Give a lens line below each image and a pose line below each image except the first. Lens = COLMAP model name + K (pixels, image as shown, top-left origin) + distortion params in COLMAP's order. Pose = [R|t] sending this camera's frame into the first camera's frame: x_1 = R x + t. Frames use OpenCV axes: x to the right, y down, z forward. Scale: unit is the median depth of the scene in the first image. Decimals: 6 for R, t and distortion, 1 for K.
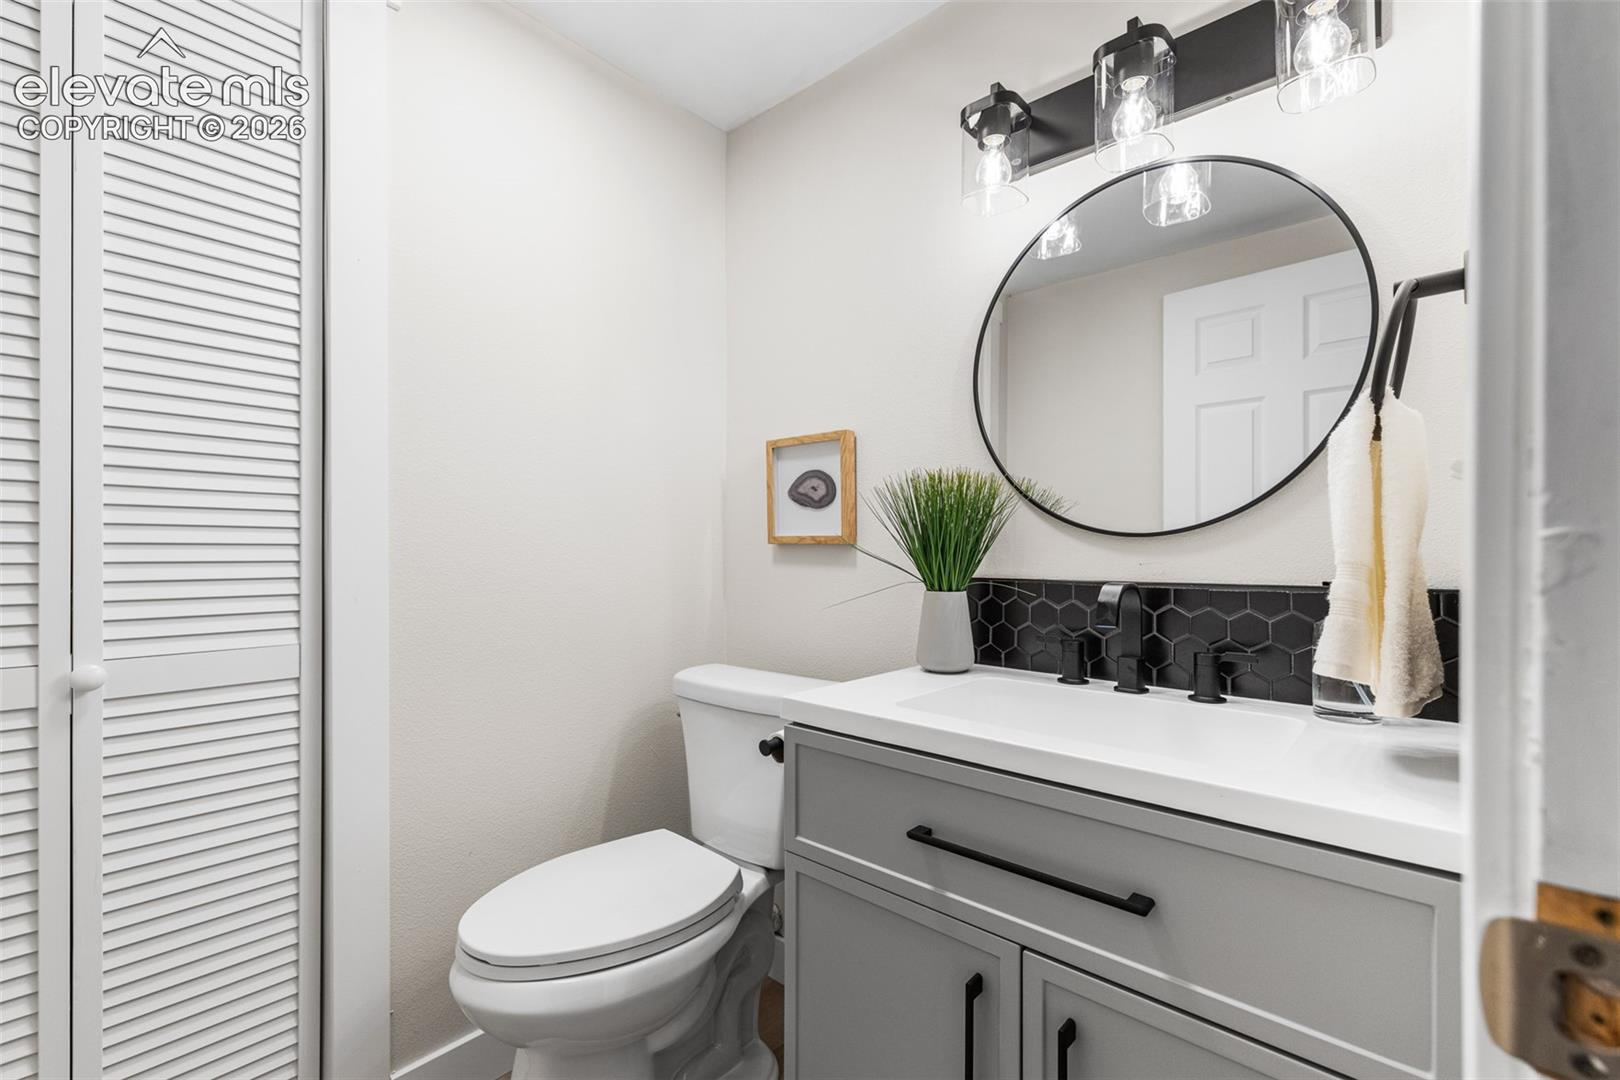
lens RADIAL K [[700.9, 0, 803.5], [0, 700.9, 547.8], [0, 0, 1]] dist [-0.000655, -0.000152]
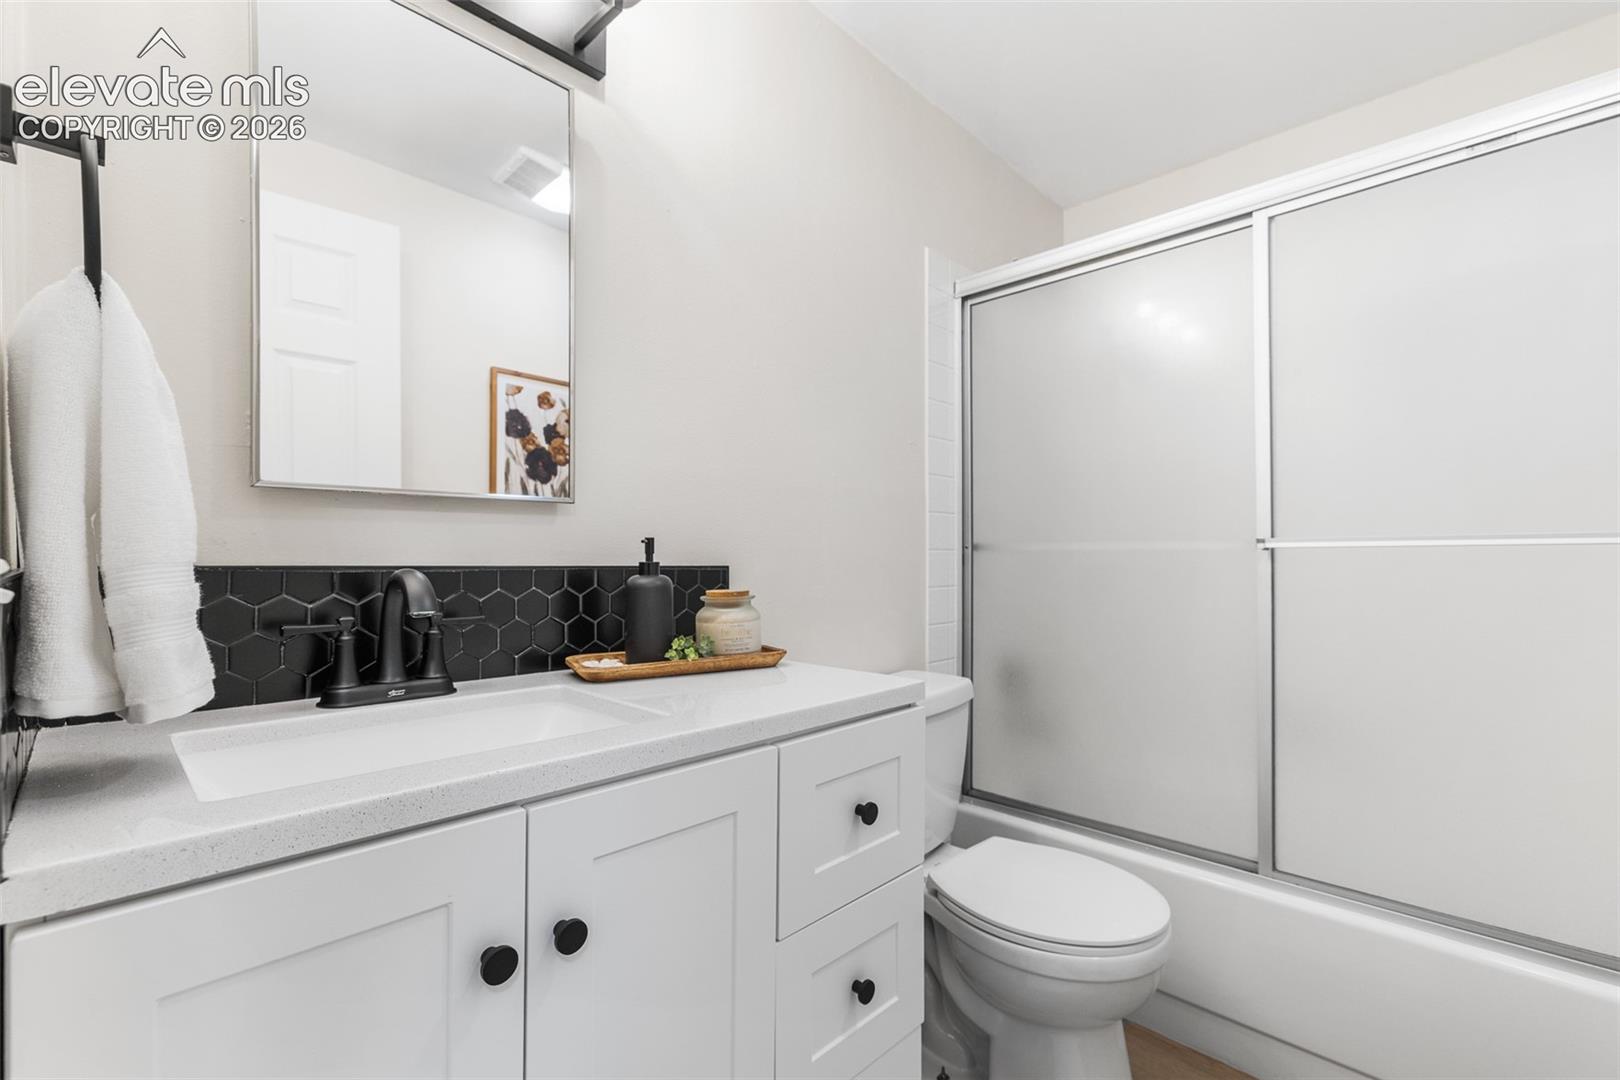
lens RADIAL K [[700.9, 0, 803.5], [0, 700.9, 547.8], [0, 0, 1]] dist [-0.000655, -0.000152]
pose [[0.044765, 0.001939, 0.998996, -0.408460], [-0.033932, 0.999424, -0.000419, 0.013323], [-0.998421, -0.033879, 0.044805, 0.601017]]
